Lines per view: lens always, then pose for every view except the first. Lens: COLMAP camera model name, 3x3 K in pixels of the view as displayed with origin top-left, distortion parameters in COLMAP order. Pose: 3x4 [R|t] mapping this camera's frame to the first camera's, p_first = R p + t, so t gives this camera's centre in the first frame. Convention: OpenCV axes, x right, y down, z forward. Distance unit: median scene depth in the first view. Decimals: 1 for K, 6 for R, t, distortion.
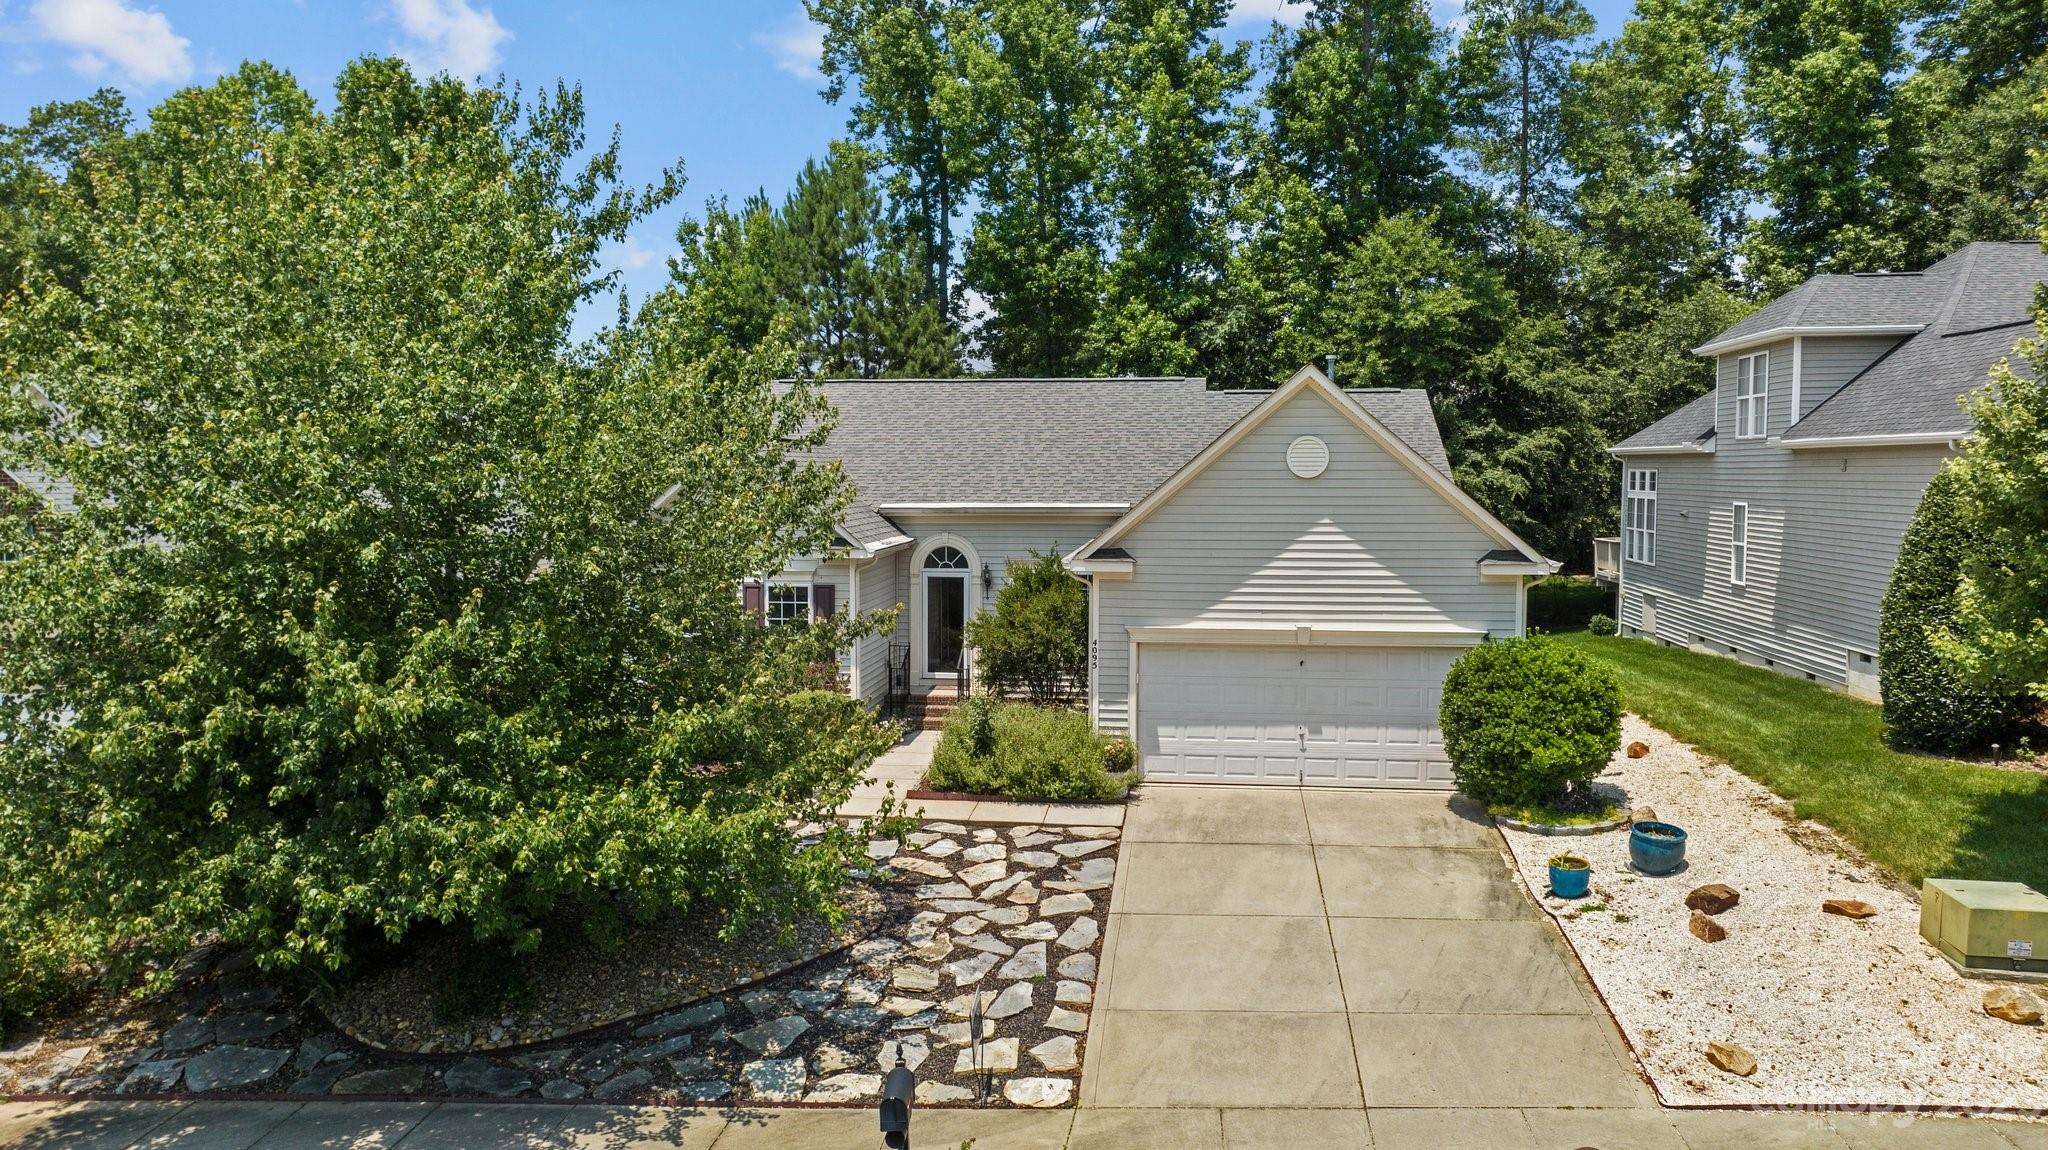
lens RADIAL K [[1463.3, 0, 1024.0], [0, 1463.3, 575.0], [0, 0, 1]] dist [-0.020770, -0.000078]
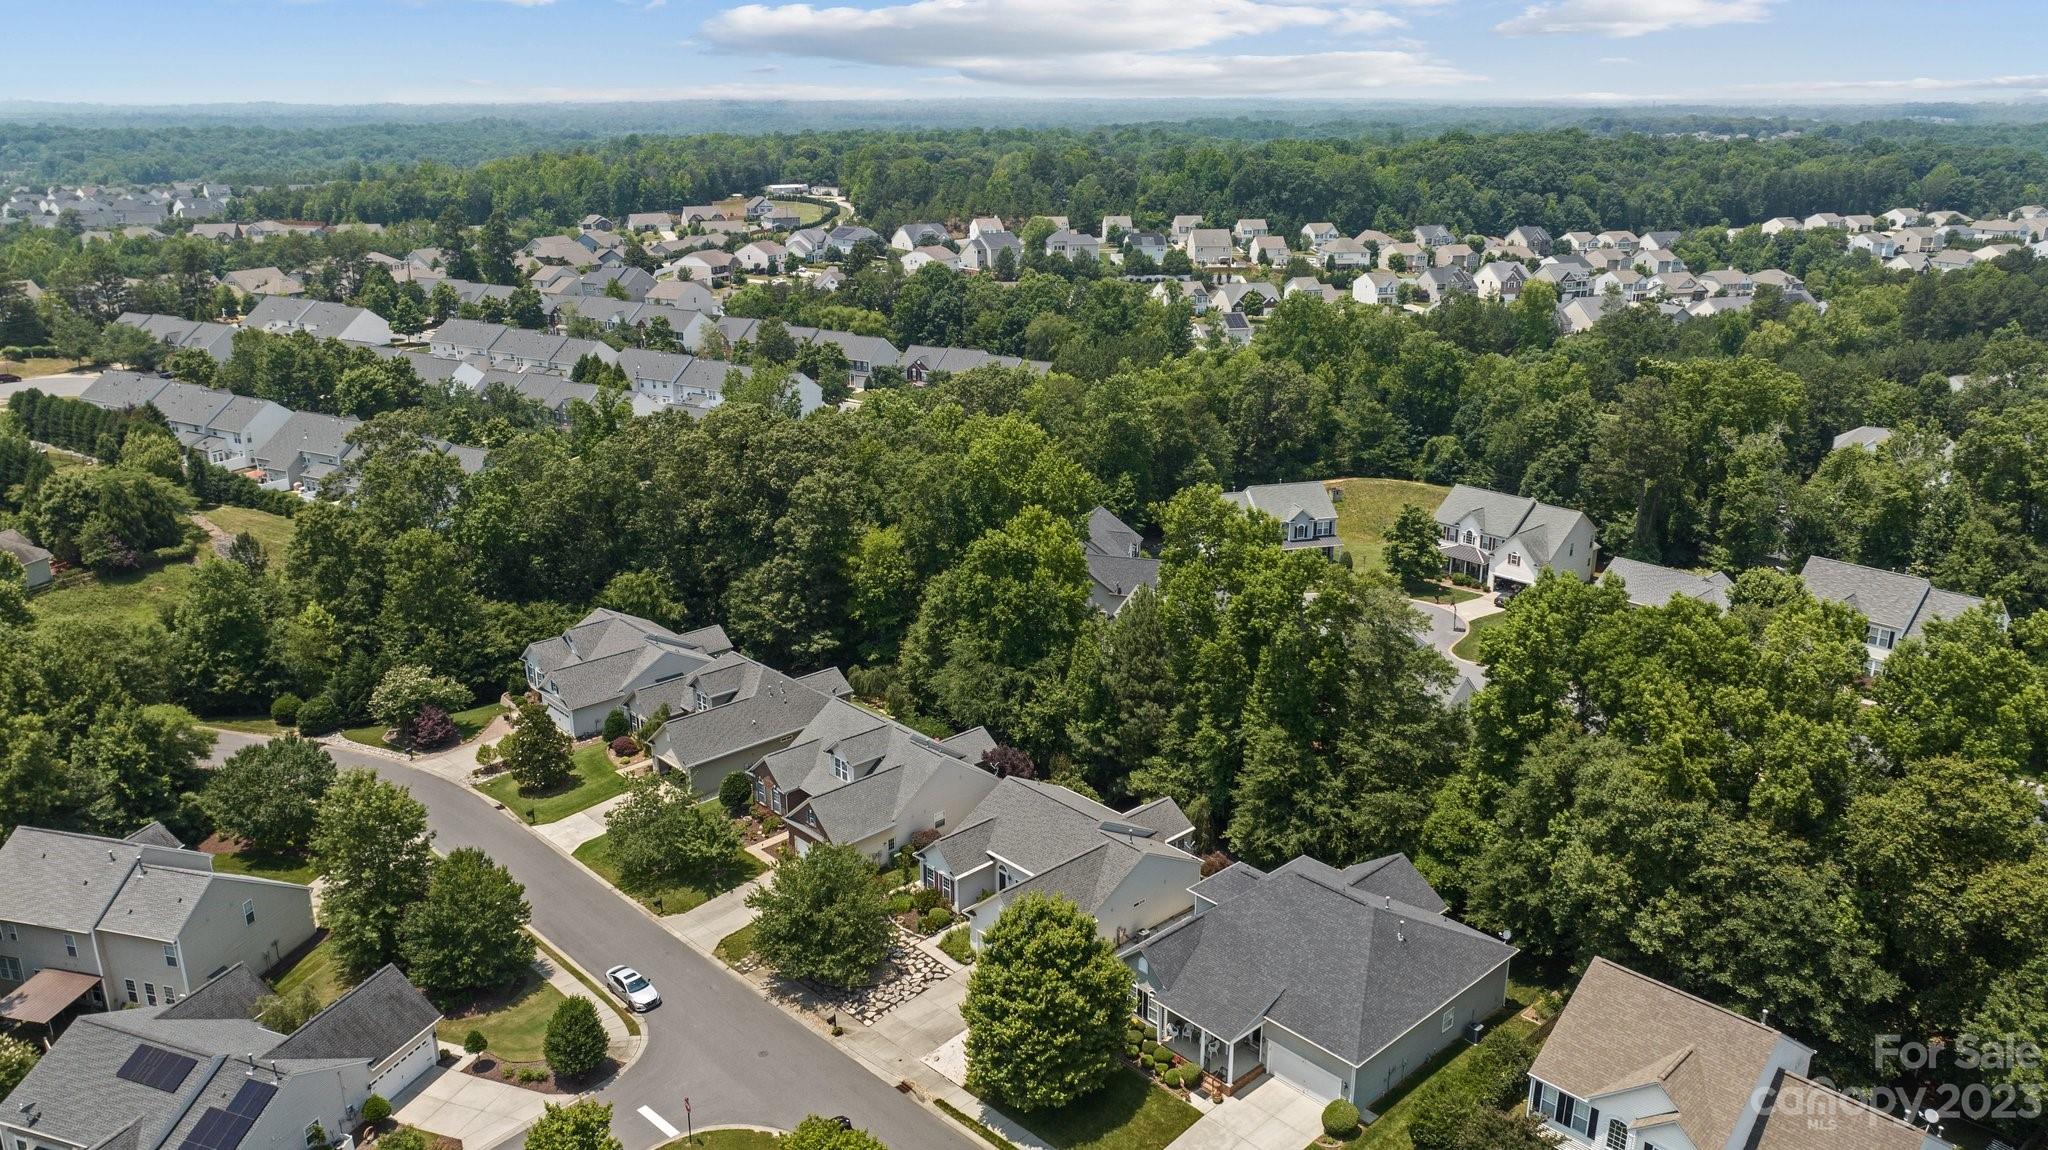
lens RADIAL K [[1463.3, 0, 1024.0], [0, 1463.3, 575.0], [0, 0, 1]] dist [-0.020770, -0.000078]
pose [[0.765365, 0.194094, -0.613632, 3.118740], [-0.044661, 0.967161, 0.250212, -2.446907], [0.642045, -0.164098, 0.748899, -2.372322]]
